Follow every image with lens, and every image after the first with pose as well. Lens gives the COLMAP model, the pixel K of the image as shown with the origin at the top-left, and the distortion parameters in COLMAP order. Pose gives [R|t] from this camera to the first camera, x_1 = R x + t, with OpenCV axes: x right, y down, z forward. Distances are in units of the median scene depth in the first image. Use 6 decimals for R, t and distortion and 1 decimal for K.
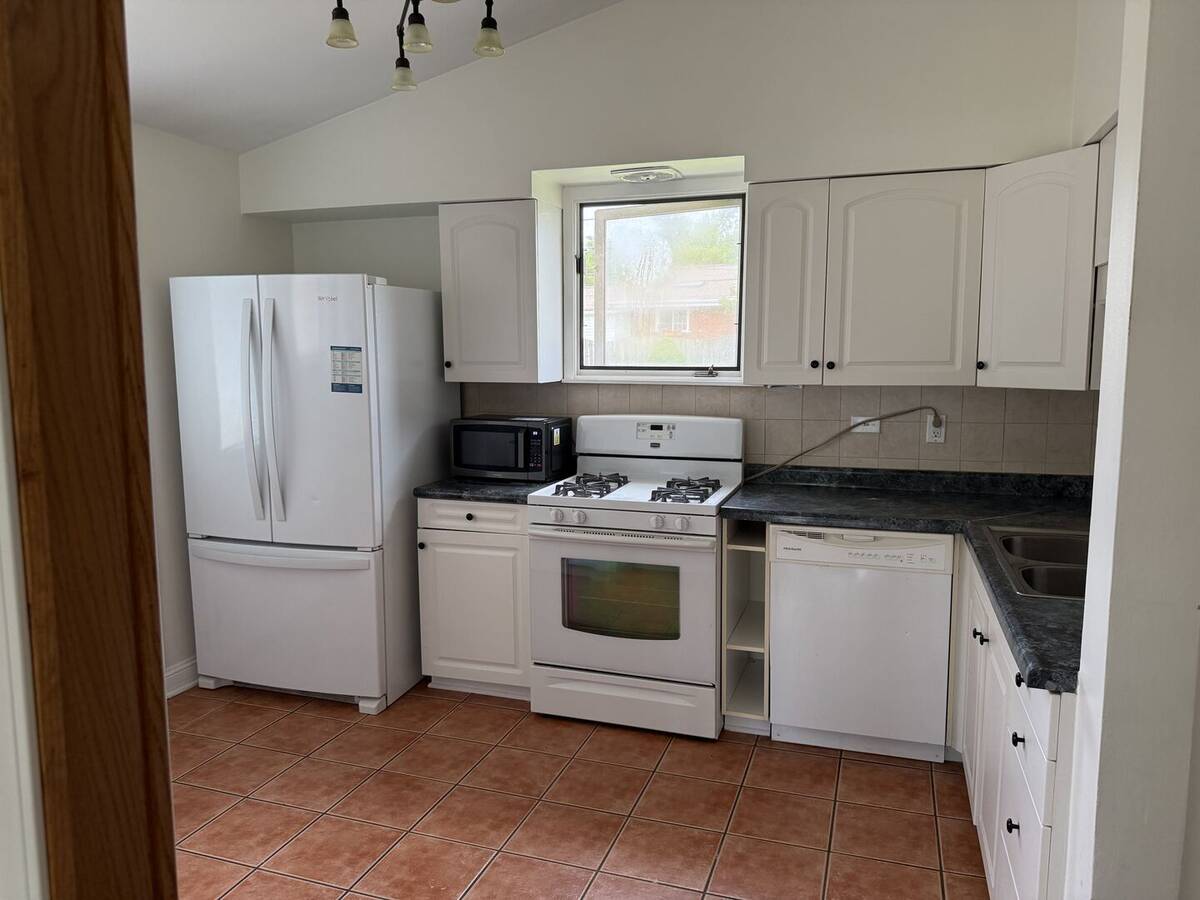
lens RADIAL K [[839.4, 0, 600.0], [0, 839.4, 450.0], [0, 0, 1]] dist [0.135225, -0.157752]
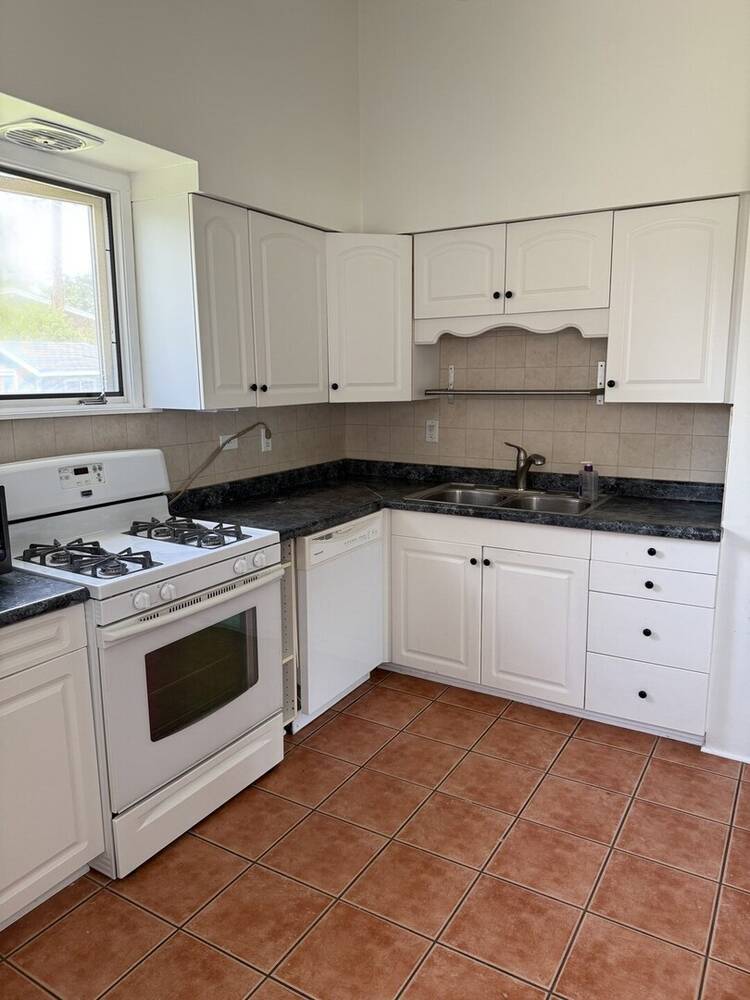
lens RADIAL K [[706.2, 0, 375.0], [0, 706.2, 500.0], [0, 0, 1]] dist [0.162158, -0.259122]
pose [[0.213762, -0.170010, 0.961978, -0.569125], [0.119732, 0.981875, 0.146921, -0.071523], [-0.969521, 0.083773, 0.230243, 0.624796]]
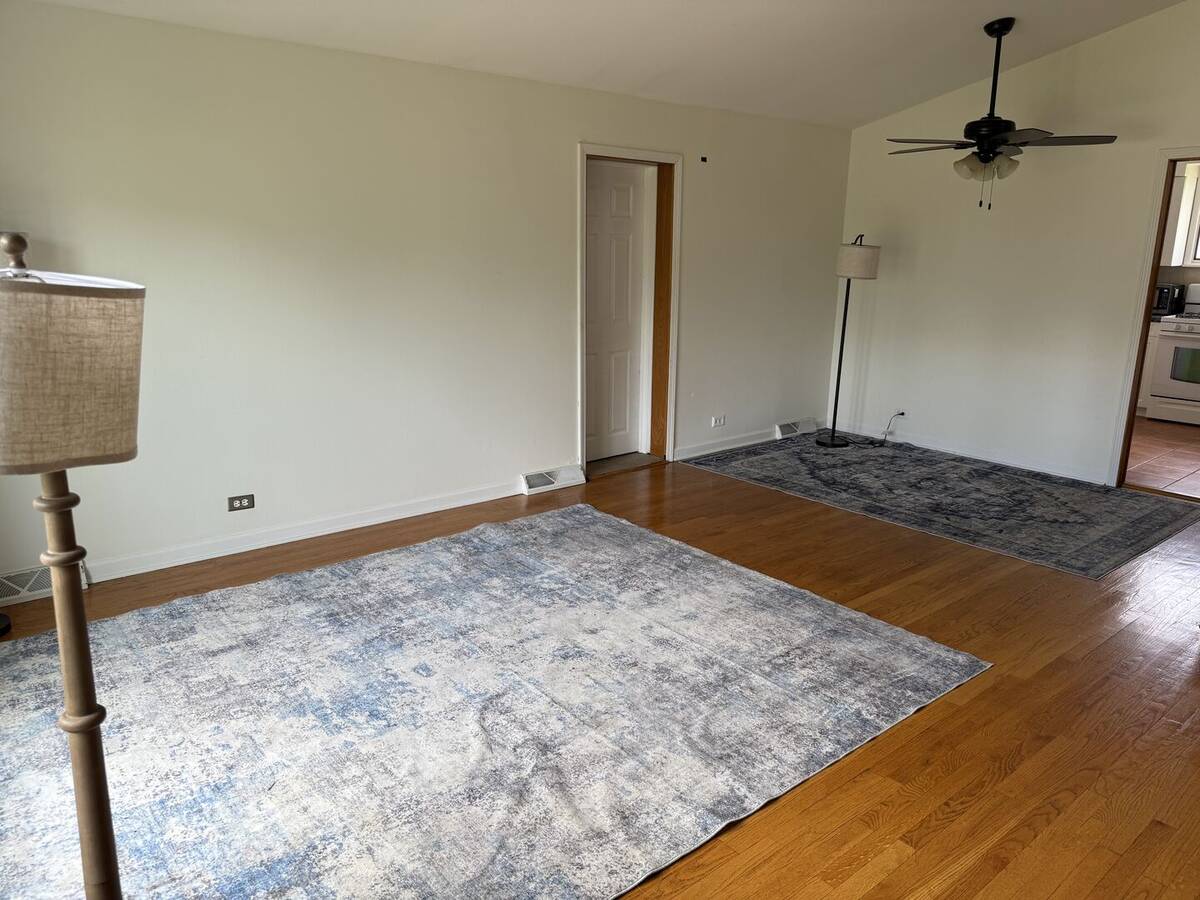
lens RADIAL K [[847.4, 0, 616.1], [0, 847.4, 442.5], [0, 0, 1]] dist [0.162158, -0.259122]
pose [[0.863492, 0.129383, -0.487485, -0.166127], [-0.071578, 0.988190, 0.135488, 0.167269], [0.499258, -0.082100, 0.862555, -1.636558]]
